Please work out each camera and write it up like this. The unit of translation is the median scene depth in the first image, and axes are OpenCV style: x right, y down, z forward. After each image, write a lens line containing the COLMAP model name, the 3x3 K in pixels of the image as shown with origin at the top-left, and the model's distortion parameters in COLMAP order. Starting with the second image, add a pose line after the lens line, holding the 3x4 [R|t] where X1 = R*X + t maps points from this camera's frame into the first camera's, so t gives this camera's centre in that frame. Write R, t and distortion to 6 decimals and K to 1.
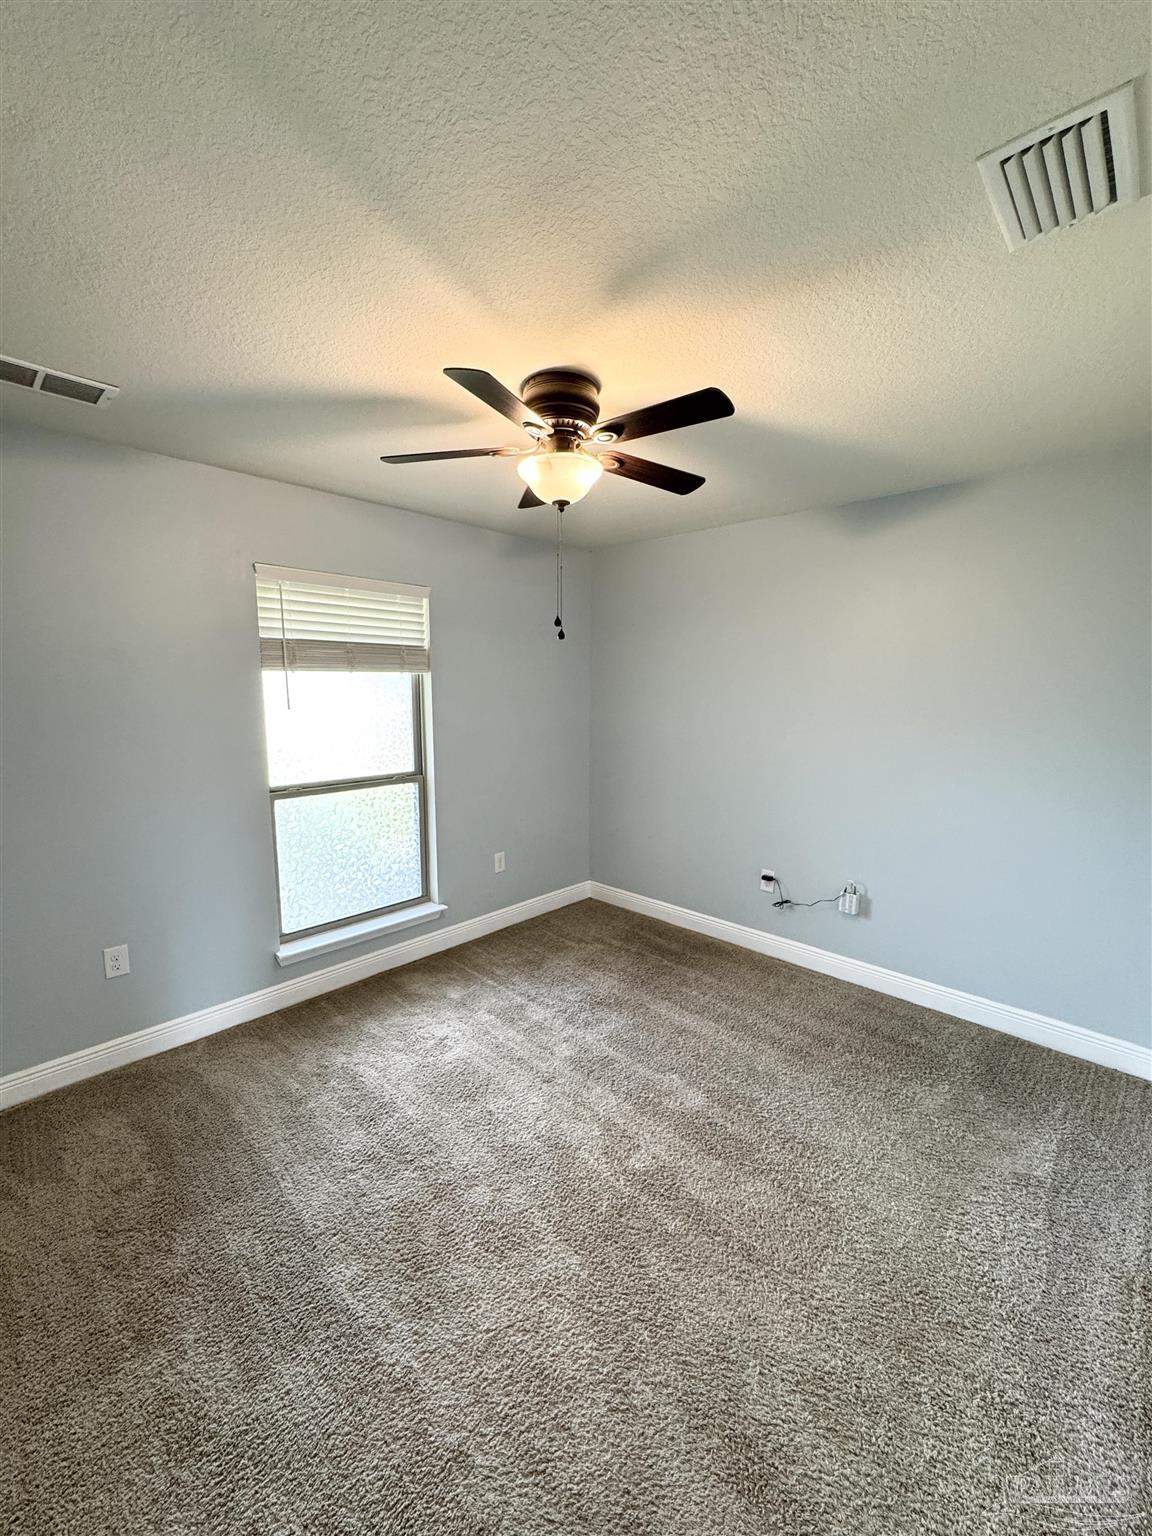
lens RADIAL K [[618.1, 0, 577.6], [0, 618.1, 766.8], [0, 0, 1]] dist [-0.004490, 0.000980]
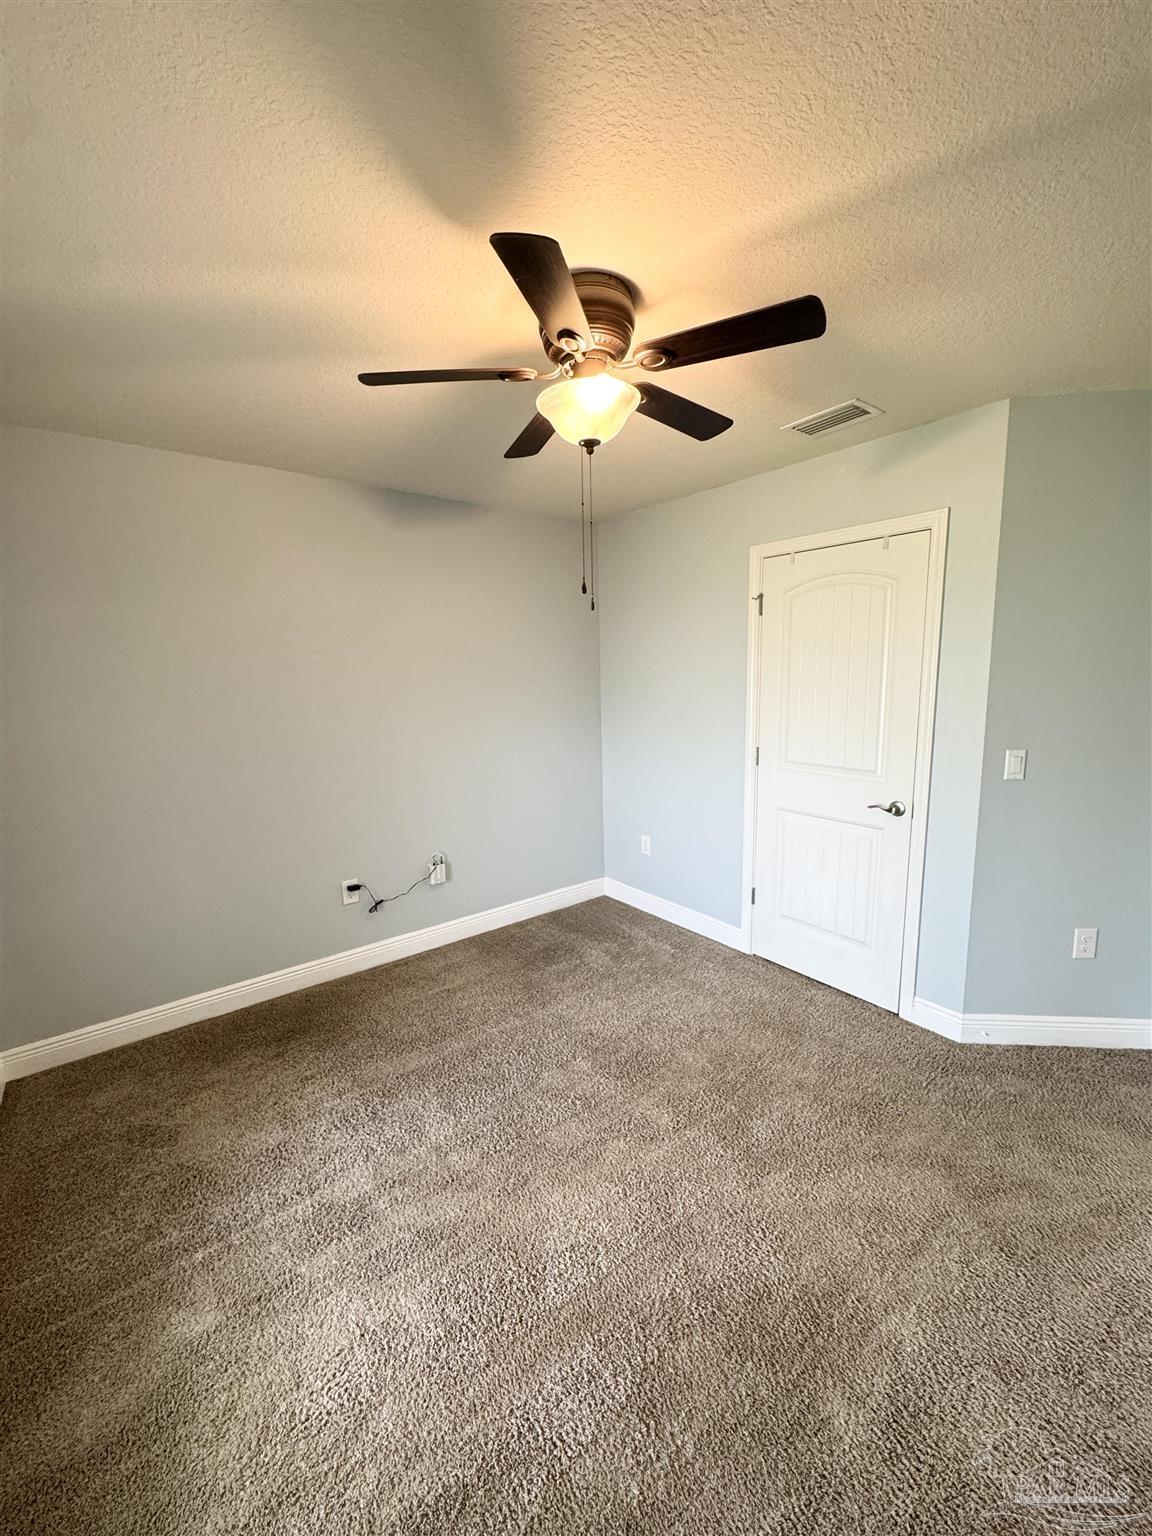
lens RADIAL K [[618.1, 0, 577.6], [0, 618.1, 766.8], [0, 0, 1]] dist [-0.004490, 0.000980]
pose [[0.141178, -0.164722, 0.976184, -0.562029], [0.157371, 0.977256, 0.142143, -0.077513], [-0.977396, 0.133556, 0.163889, 0.584638]]
